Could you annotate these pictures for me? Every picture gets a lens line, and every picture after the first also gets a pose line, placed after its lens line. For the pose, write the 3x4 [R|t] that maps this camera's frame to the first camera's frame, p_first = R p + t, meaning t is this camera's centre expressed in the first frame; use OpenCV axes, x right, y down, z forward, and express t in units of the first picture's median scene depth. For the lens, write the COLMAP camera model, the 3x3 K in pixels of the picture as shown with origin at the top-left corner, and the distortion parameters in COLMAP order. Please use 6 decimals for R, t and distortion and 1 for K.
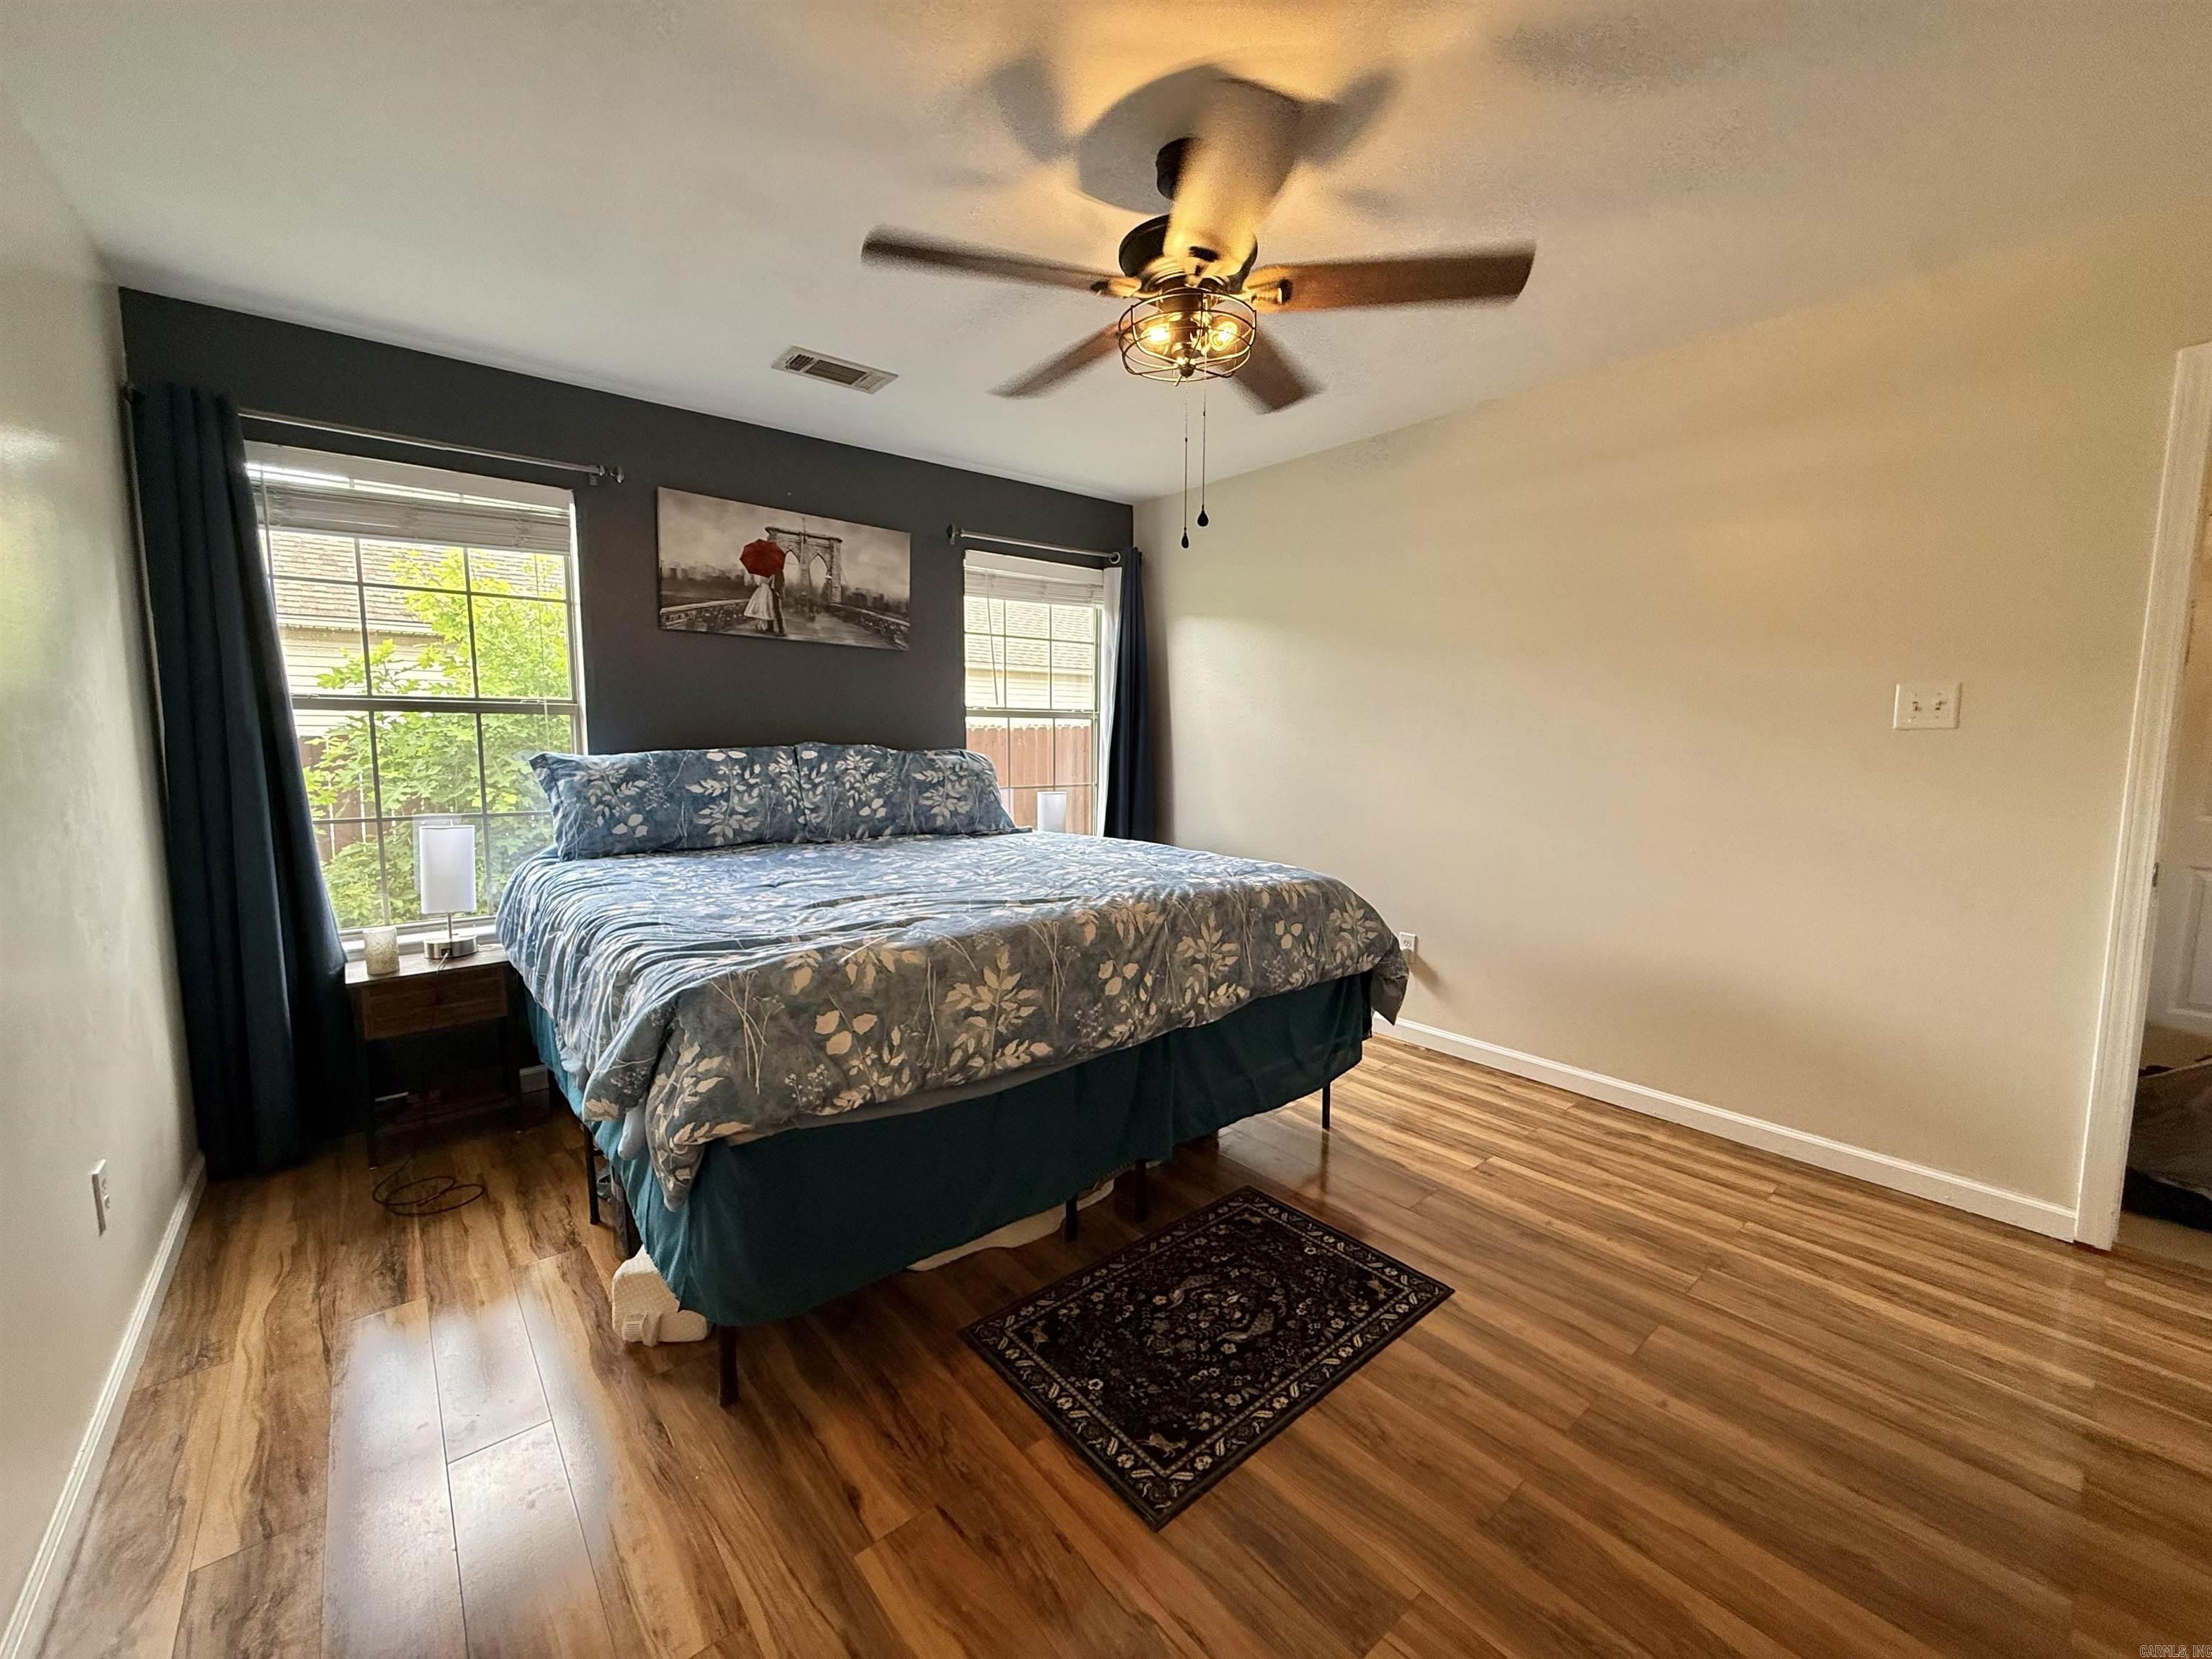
lens RADIAL K [[884.3, 0, 1098.8], [0, 884.3, 826.9], [0, 0, 1]] dist [0.000094, 0.000439]
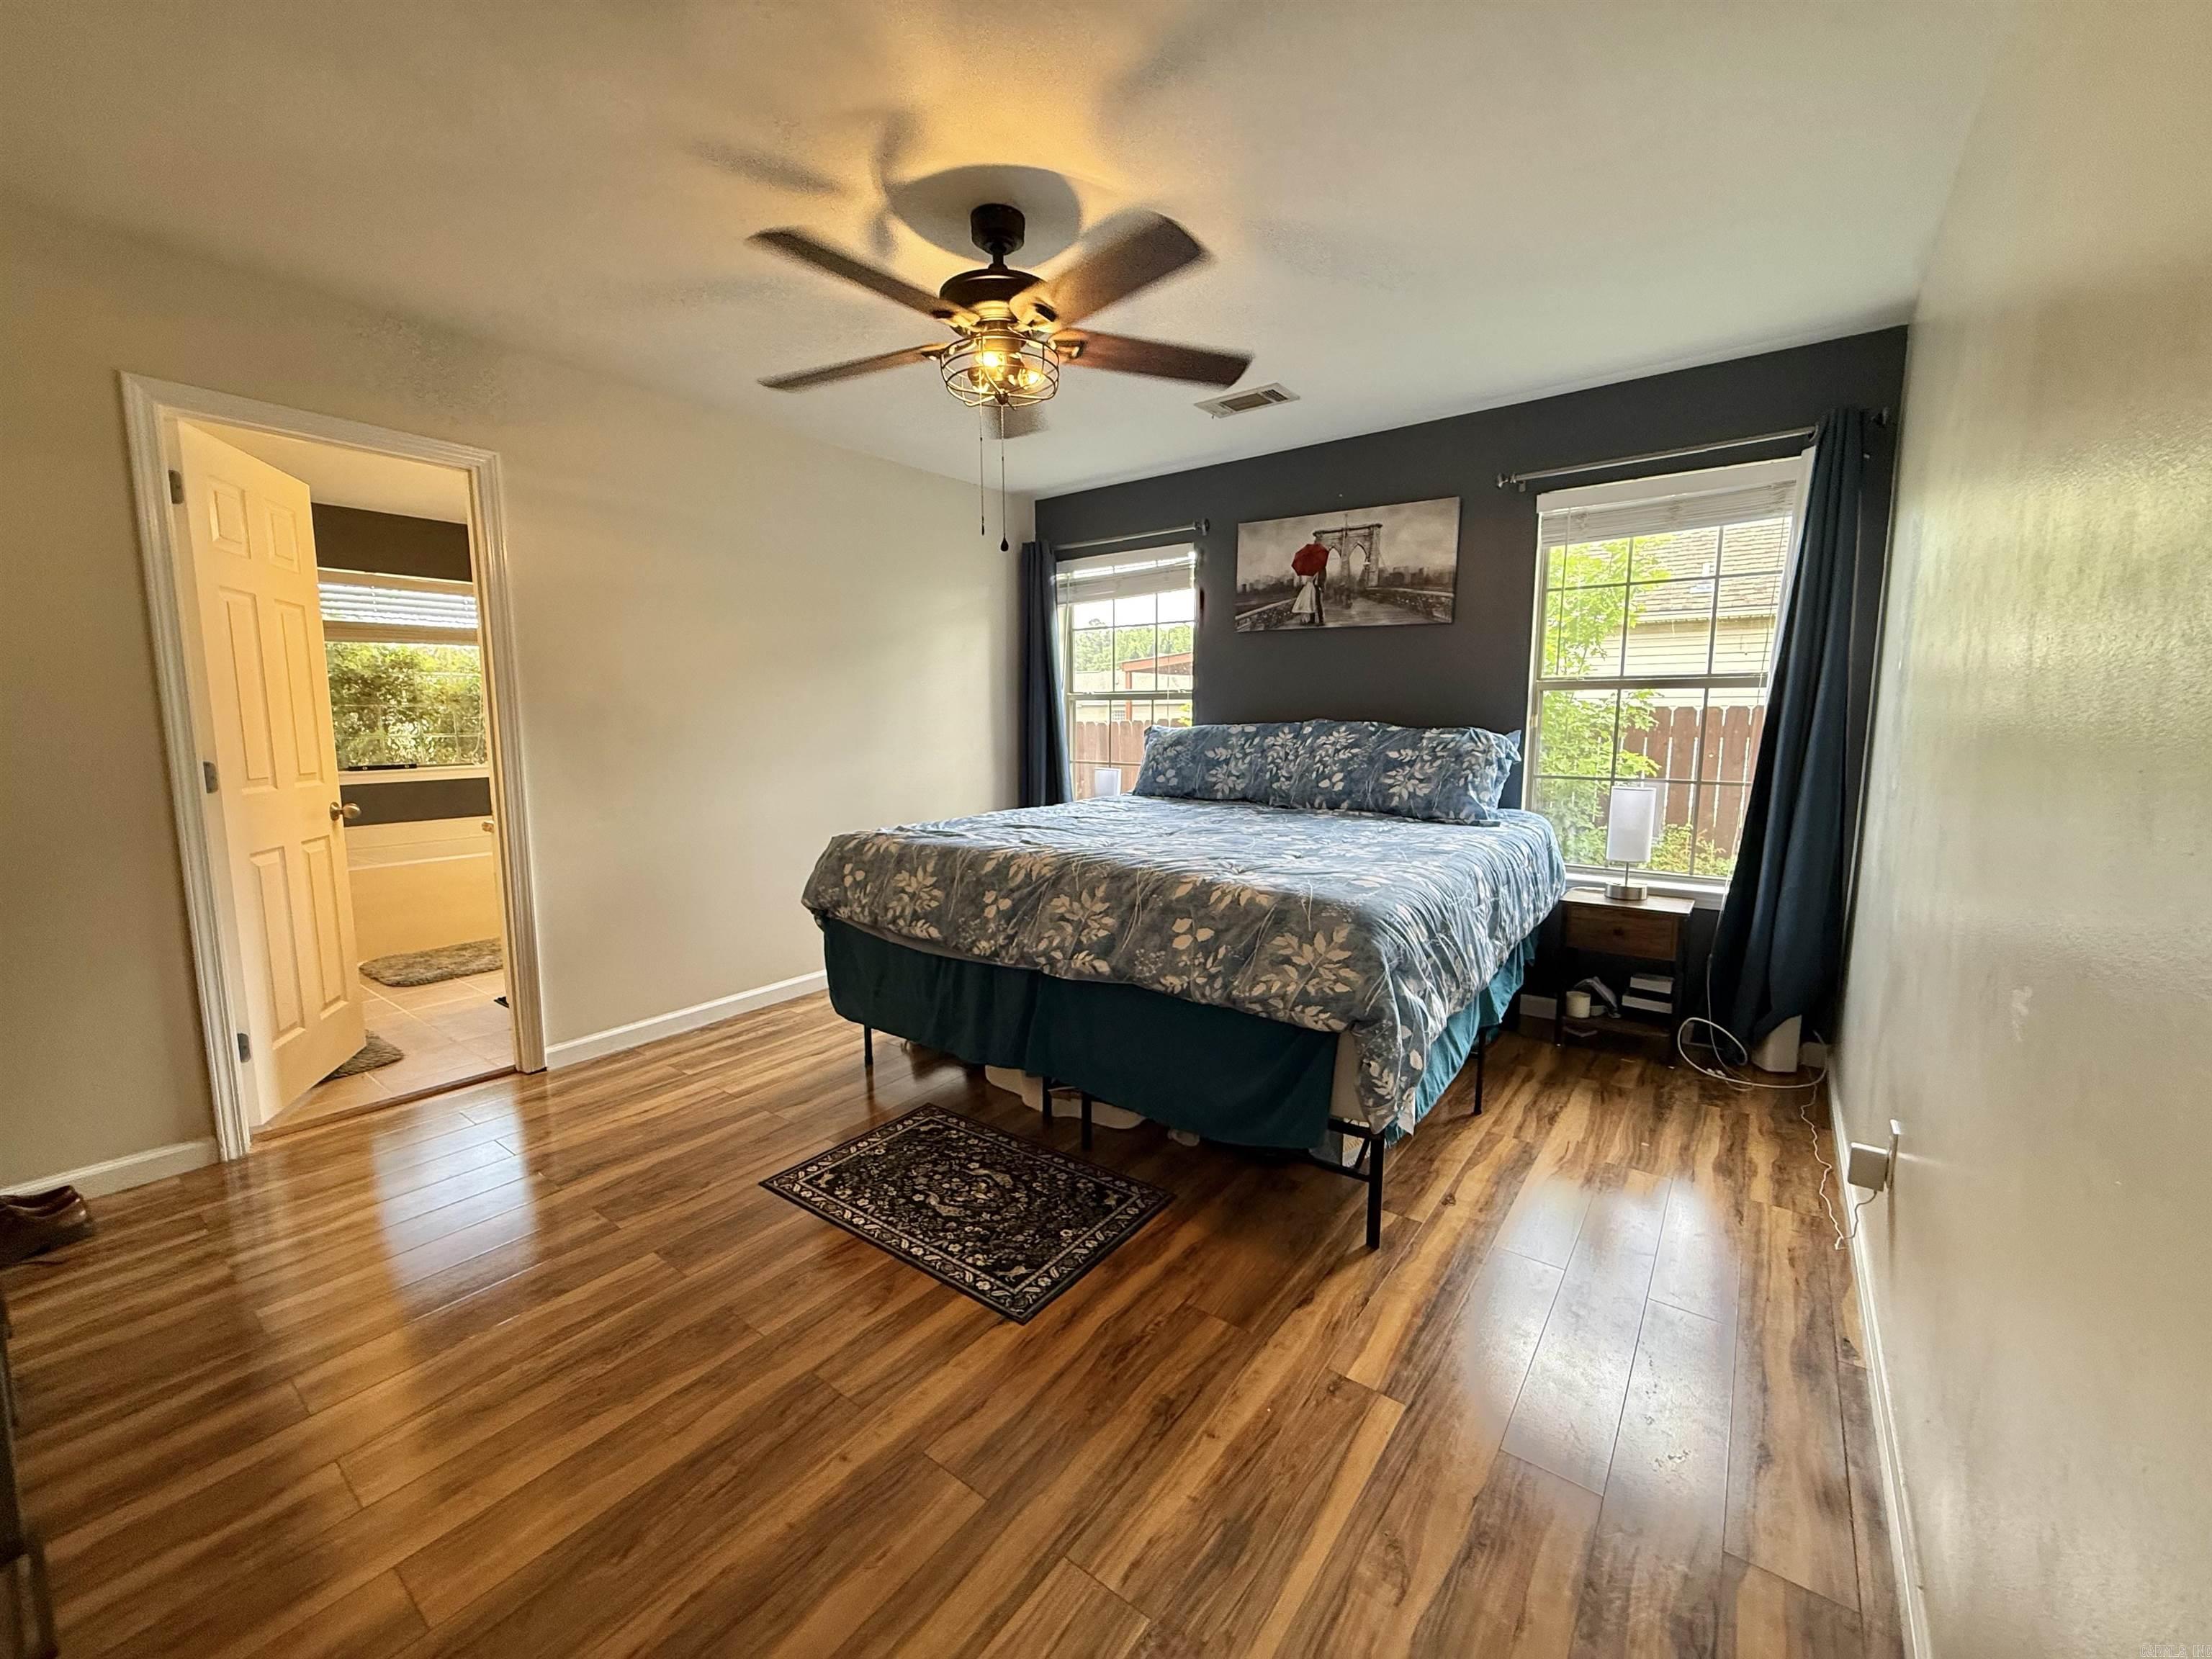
lens RADIAL K [[884.3, 0, 1098.8], [0, 884.3, 826.9], [0, 0, 1]] dist [0.000094, 0.000439]
pose [[0.227215, 0.119624, -0.966470, 0.763983], [-0.097099, 0.990264, 0.099741, -0.048706], [0.968992, 0.071180, 0.236618, 0.510438]]
